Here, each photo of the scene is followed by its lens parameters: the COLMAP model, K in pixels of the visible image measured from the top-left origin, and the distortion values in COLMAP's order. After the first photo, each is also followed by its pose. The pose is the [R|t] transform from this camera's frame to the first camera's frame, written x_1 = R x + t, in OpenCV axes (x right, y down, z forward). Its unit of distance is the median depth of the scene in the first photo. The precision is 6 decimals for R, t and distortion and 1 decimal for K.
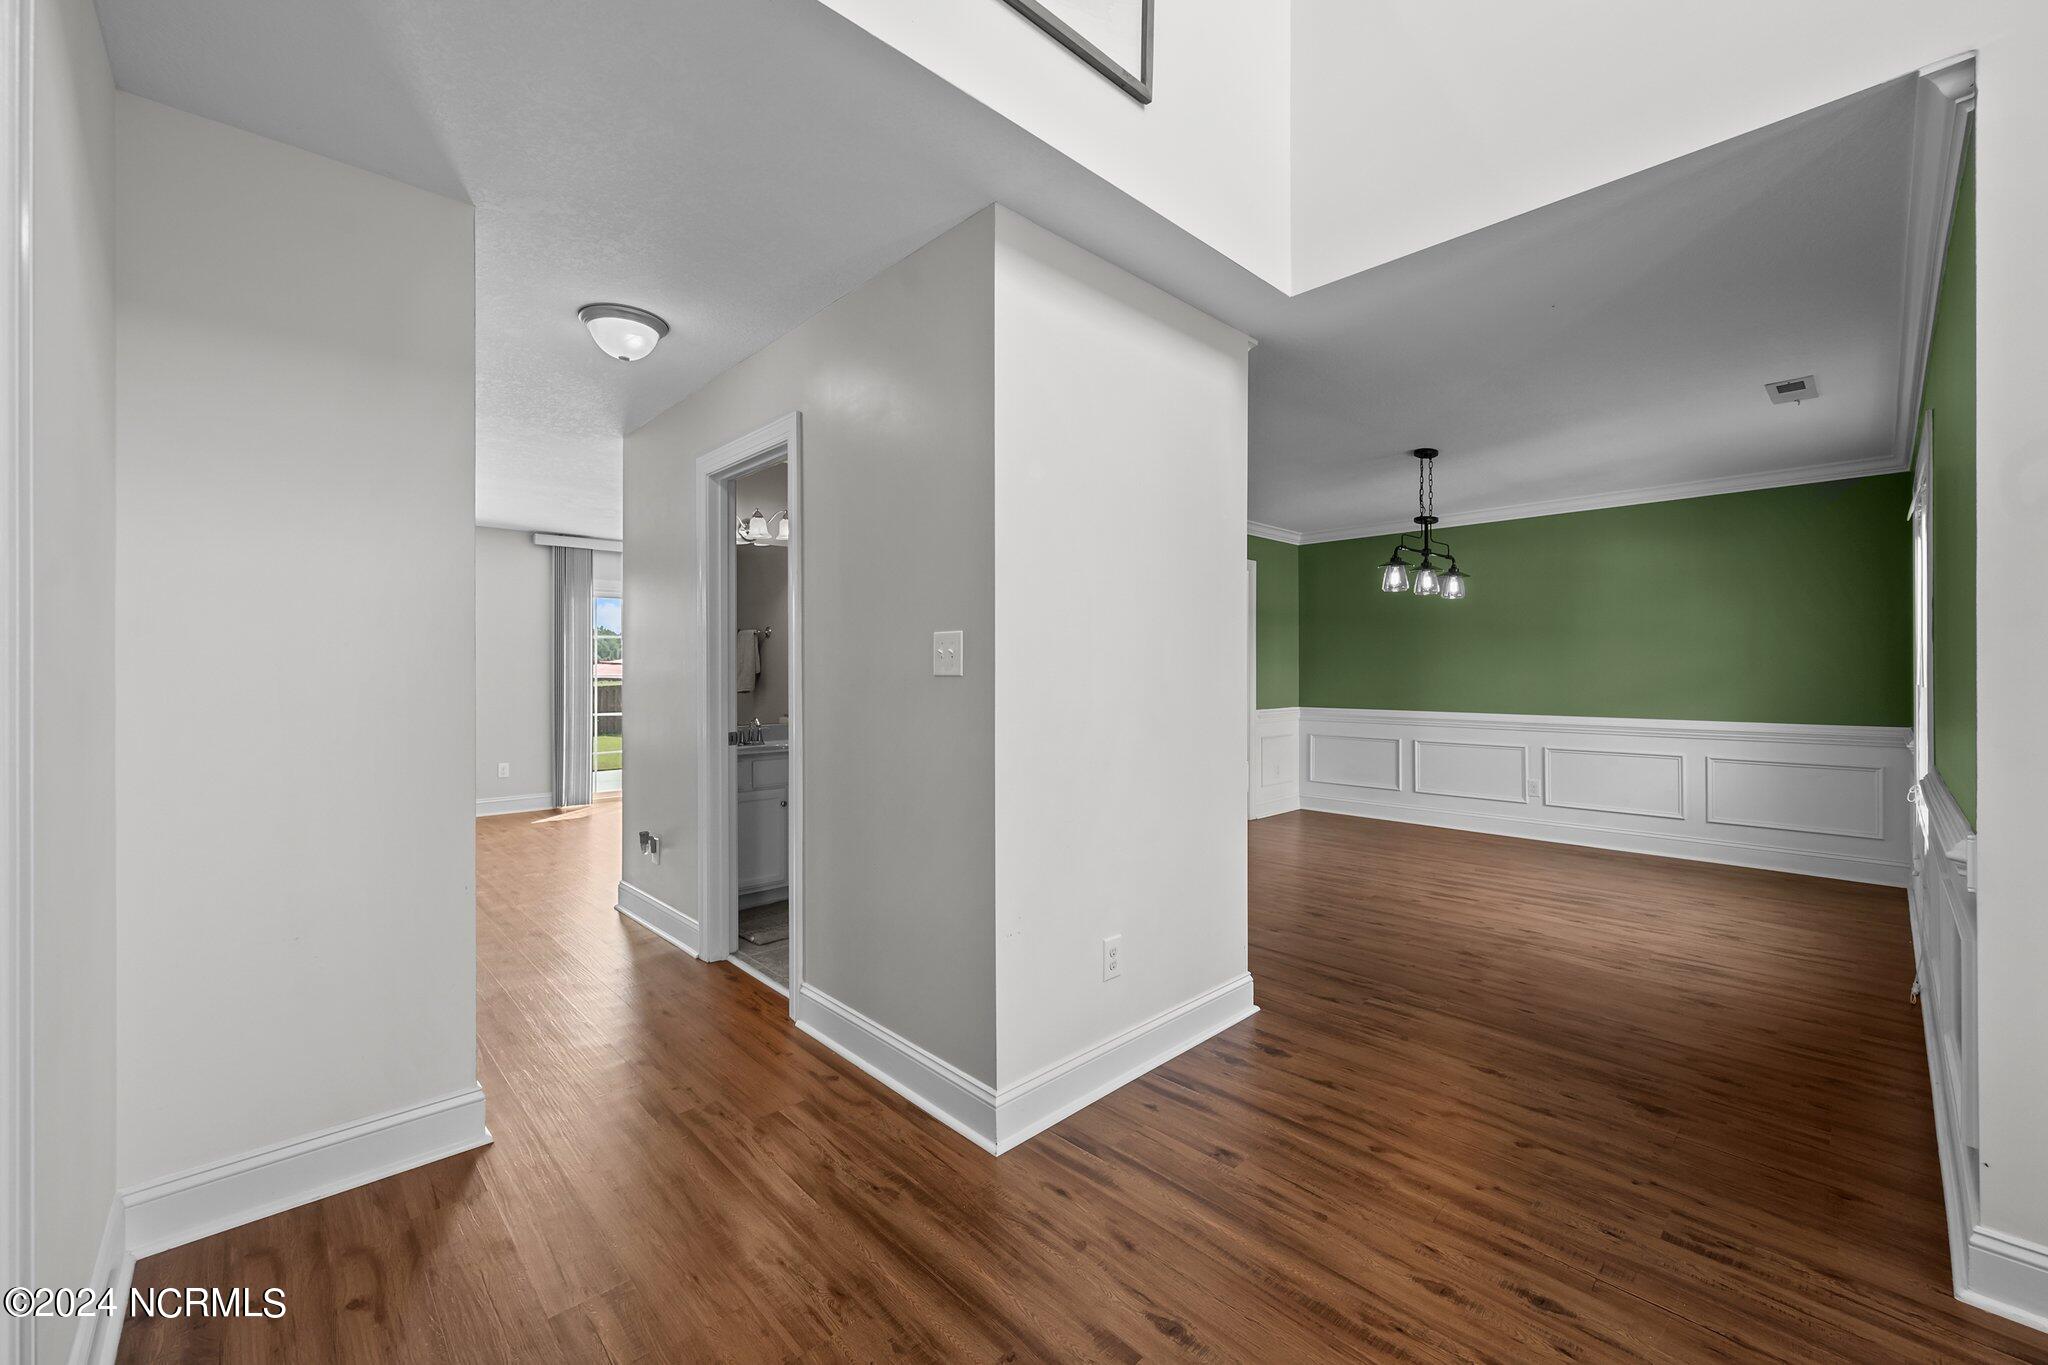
lens RADIAL K [[808.5, 0, 1021.5], [0, 808.5, 665.4], [0, 0, 1]] dist [-0.001008, 0.000081]
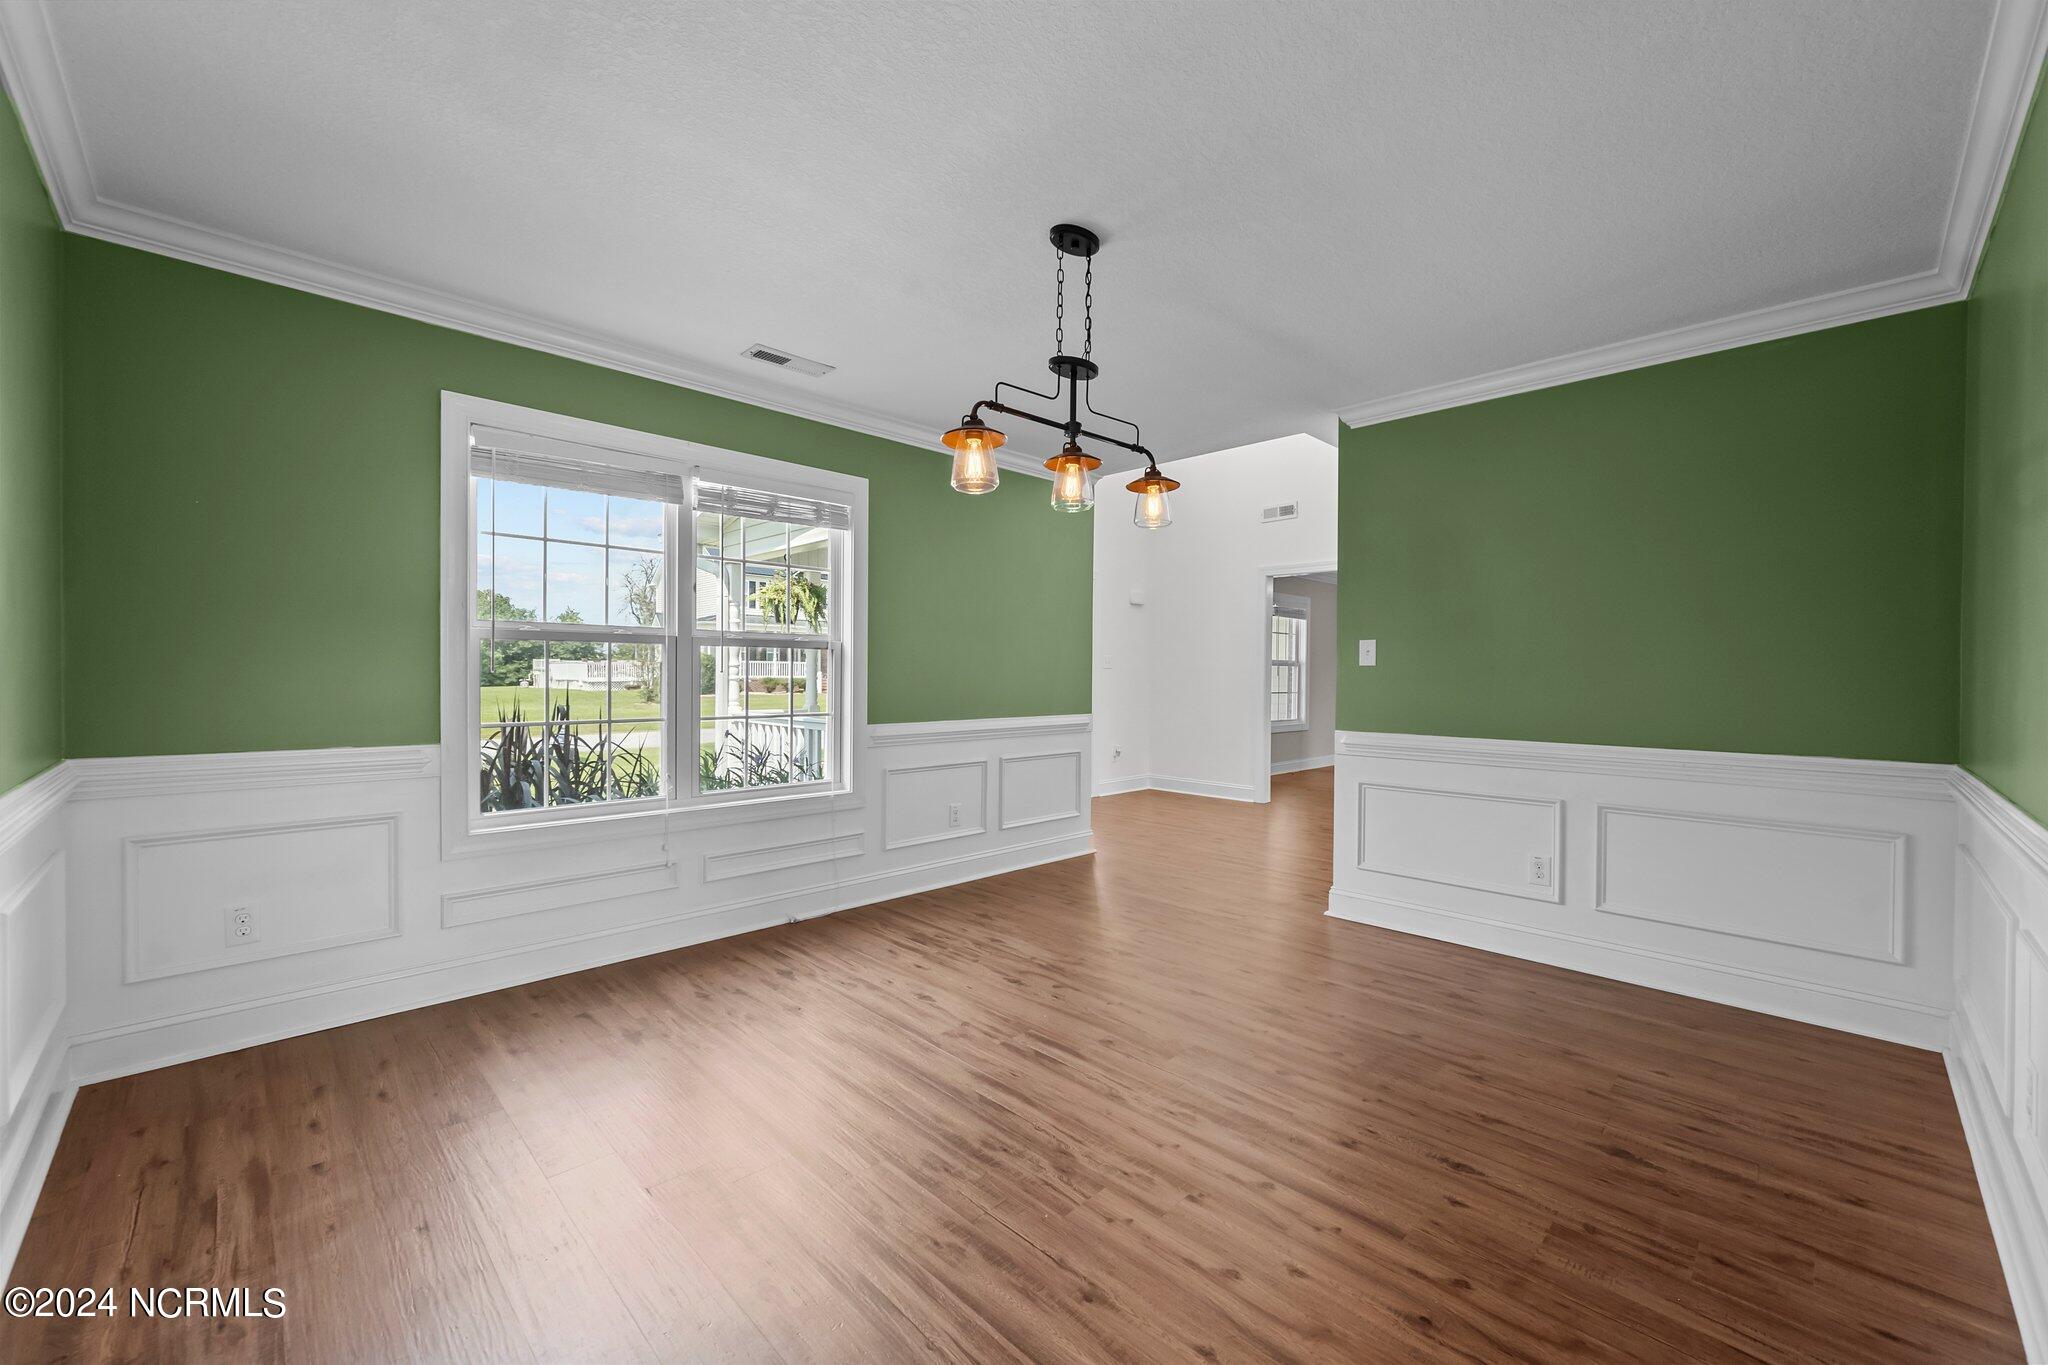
lens RADIAL K [[808.5, 0, 1028.5], [0, 808.5, 676.8], [0, 0, 1]] dist [-0.001008, 0.000081]
pose [[-0.999637, -0.001518, -0.026885, 0.683039], [-0.001553, 0.999998, 0.001269, 0.027417], [0.026883, 0.001310, -0.999638, 1.934152]]
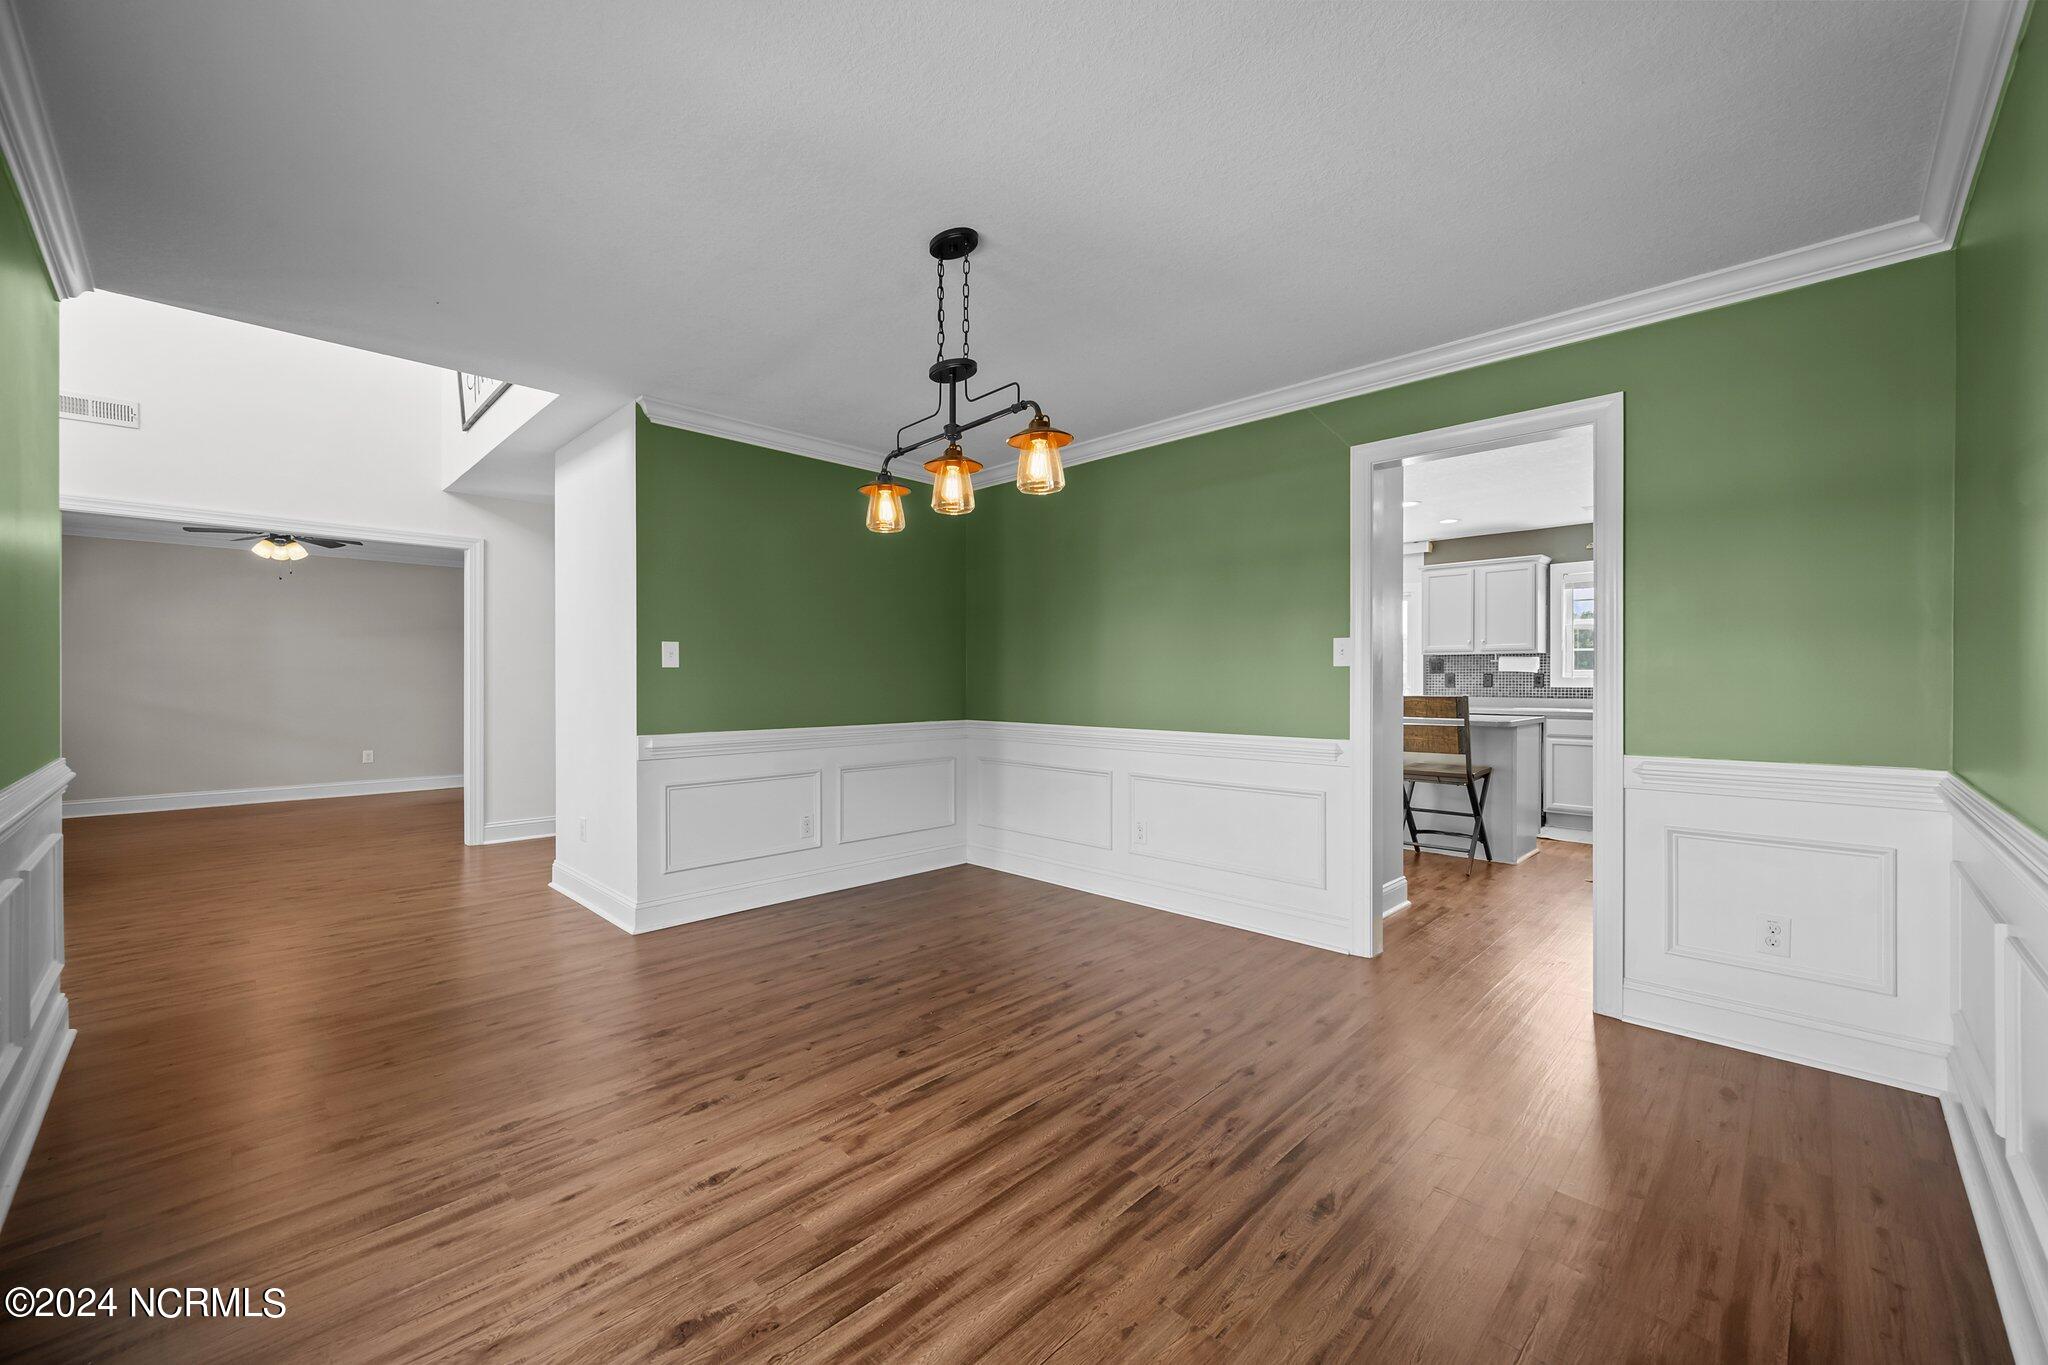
lens RADIAL K [[808.5, 0, 1032.2], [0, 808.5, 681.0], [0, 0, 1]] dist [-0.001008, 0.000081]
pose [[0.044831, 0.006838, -0.998971, 1.297885], [0.005621, 0.999959, 0.007097, 0.026120], [0.998979, -0.005933, 0.044791, 1.298404]]
